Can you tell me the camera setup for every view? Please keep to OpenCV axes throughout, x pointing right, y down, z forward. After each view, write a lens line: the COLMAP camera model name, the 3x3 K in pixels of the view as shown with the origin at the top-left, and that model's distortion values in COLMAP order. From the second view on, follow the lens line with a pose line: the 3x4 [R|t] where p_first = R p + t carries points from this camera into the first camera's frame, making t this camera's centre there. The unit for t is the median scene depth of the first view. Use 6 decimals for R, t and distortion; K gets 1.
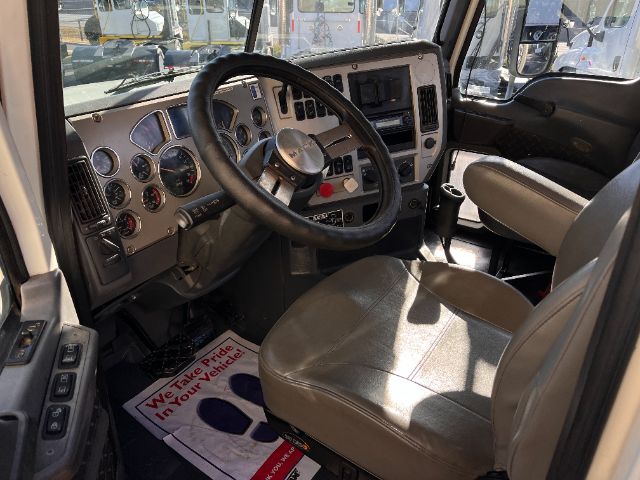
lens RADIAL K [[485.3, 0, 314.4], [0, 485.3, 238.8], [0, 0, 1]] dist [0.046394, -0.050527]
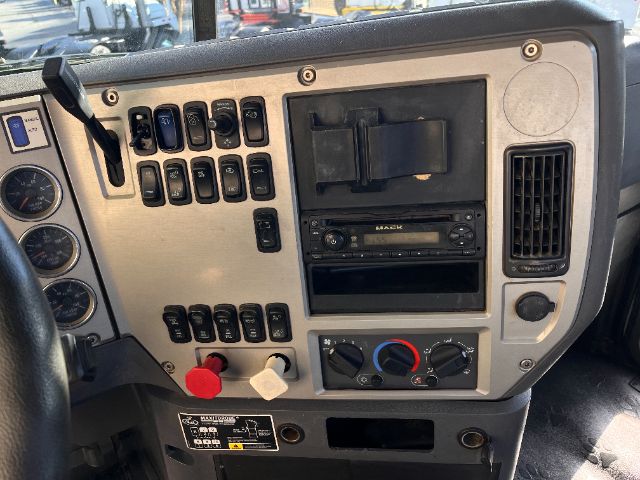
lens RADIAL K [[485.3, 0, 320.6], [0, 485.3, 234.2], [0, 0, 1]] dist [0.046394, -0.050527]
pose [[0.896657, 0.180838, -0.404108, 0.233193], [-0.163362, 0.983506, 0.077644, -0.248925], [0.411484, -0.003604, 0.911410, 0.630797]]
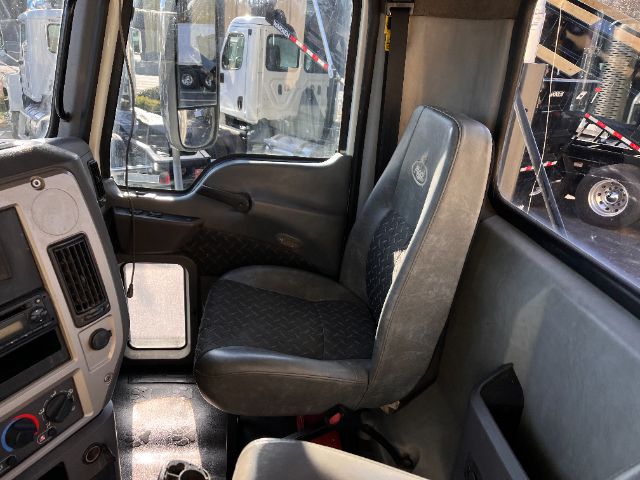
lens RADIAL K [[485.3, 0, 317.5], [0, 485.3, 244.7], [0, 0, 1]] dist [0.046394, -0.050527]
pose [[0.763901, -0.191437, 0.616285, 0.115080], [0.221334, 0.974783, 0.028448, -0.257441], [-0.606191, 0.114674, 0.787009, 0.450008]]
